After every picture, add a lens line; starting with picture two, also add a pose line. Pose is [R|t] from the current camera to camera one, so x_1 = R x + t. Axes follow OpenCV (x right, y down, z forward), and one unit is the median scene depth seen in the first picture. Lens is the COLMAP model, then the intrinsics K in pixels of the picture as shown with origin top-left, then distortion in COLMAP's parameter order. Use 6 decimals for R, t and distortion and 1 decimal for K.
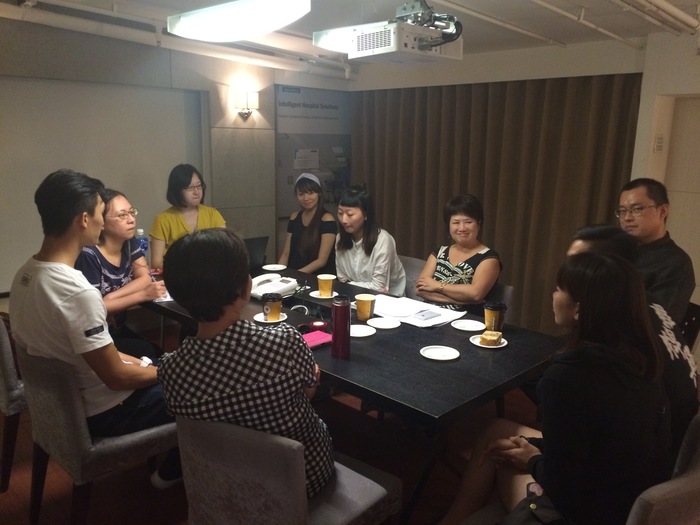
lens RADIAL K [[596.2, 0, 349.8], [0, 596.2, 264.3], [0, 0, 1]] dist [0.076580, -0.101784]
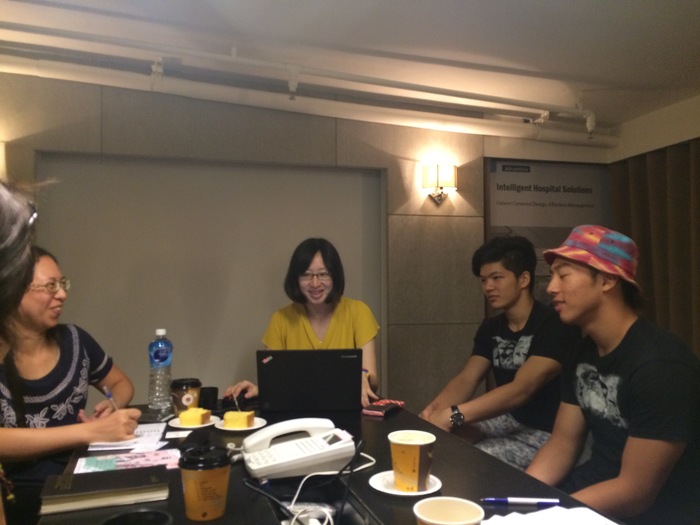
lens RADIAL K [[594.7, 0, 350.0], [0, 594.7, 262.5], [0, 0, 1]] dist [0.083466, -0.109297]
pose [[0.881827, -0.038078, -0.470033, 0.073864], [-0.078687, 0.970880, -0.226275, 0.000584], [0.464962, 0.236521, 0.853152, 0.372793]]
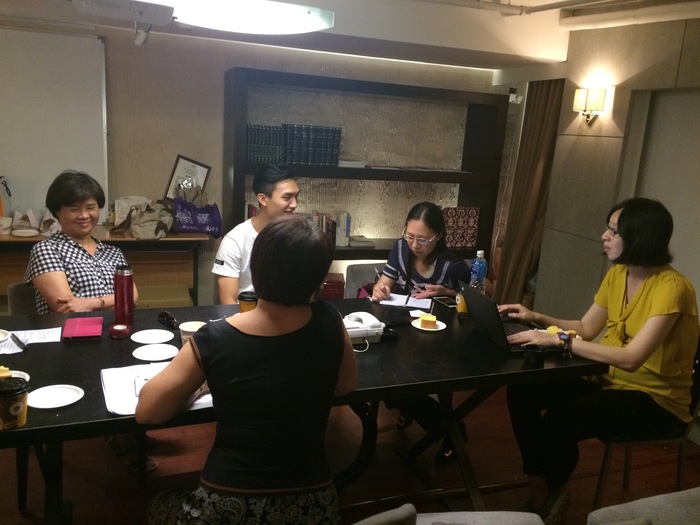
lens RADIAL K [[596.2, 0, 349.8], [0, 596.2, 264.3], [0, 0, 1]] dist [0.076580, -0.101784]
pose [[-0.396808, 0.156963, -0.904382, 0.343539], [-0.258716, 0.926200, 0.274264, -0.153642], [0.880687, 0.342808, -0.326914, 0.757620]]
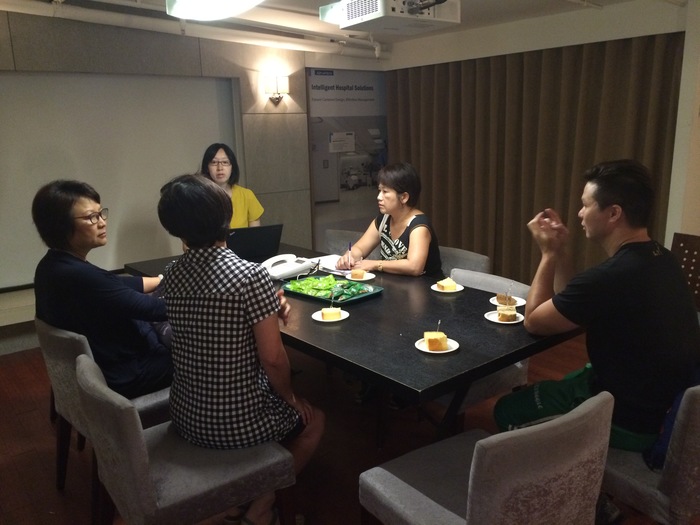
lens RADIAL K [[596.2, 0, 349.8], [0, 596.2, 264.3], [0, 0, 1]] dist [0.076580, -0.101784]
pose [[0.994324, -0.021817, -0.104134, 0.049307], [0.023954, 0.999527, 0.019310, 0.010020], [0.103663, -0.021694, 0.994376, 0.010344]]
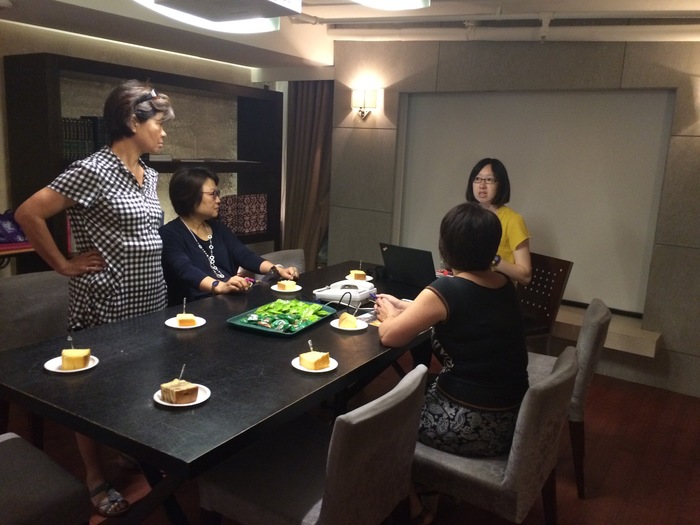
lens RADIAL K [[596.2, 0, 349.8], [0, 596.2, 264.3], [0, 0, 1]] dist [0.076580, -0.101784]
pose [[0.218766, 0.181419, -0.958764, 0.448494], [-0.242992, 0.961740, 0.126538, -0.073346], [0.945038, 0.205290, 0.254479, 0.474888]]
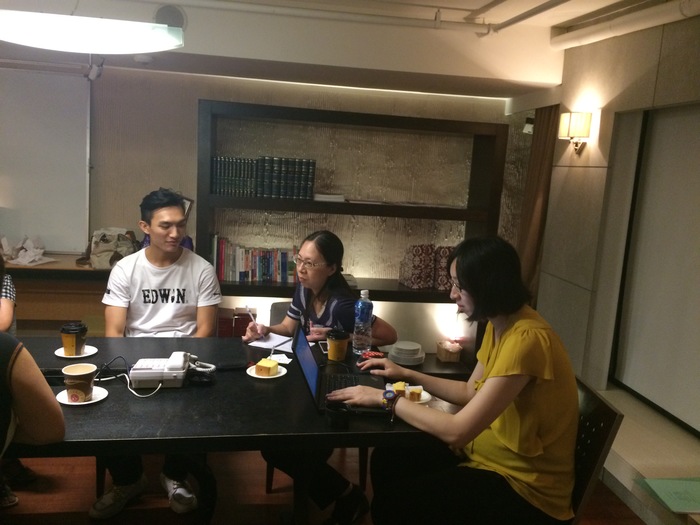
lens RADIAL K [[596.2, 0, 349.8], [0, 596.2, 264.3], [0, 0, 1]] dist [0.076580, -0.101784]
pose [[-0.579905, 0.077925, -0.810949, 0.181708], [-0.237296, 0.936097, 0.259639, -0.188308], [0.779360, 0.343001, -0.524356, 0.923416]]
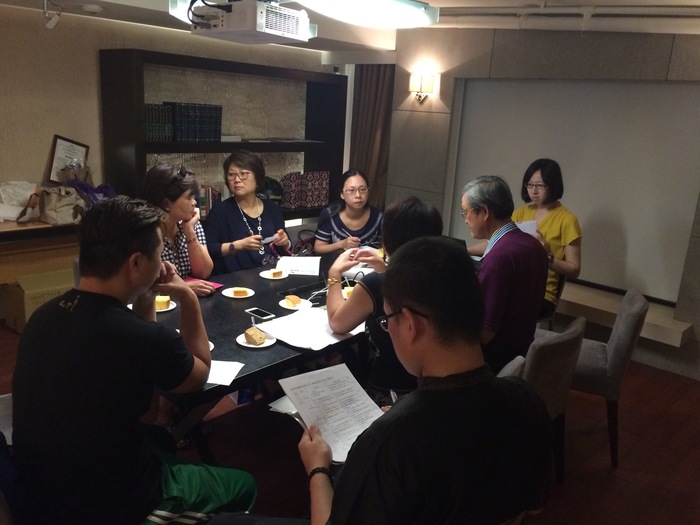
lens RADIAL K [[596.2, 0, 349.8], [0, 596.2, 264.3], [0, 0, 1]] dist [0.076580, -0.101784]
pose [[0.060574, 0.242285, -0.968312, 0.531258], [-0.262188, 0.939891, 0.218773, -0.118768], [0.963114, 0.240628, 0.120457, 0.525342]]
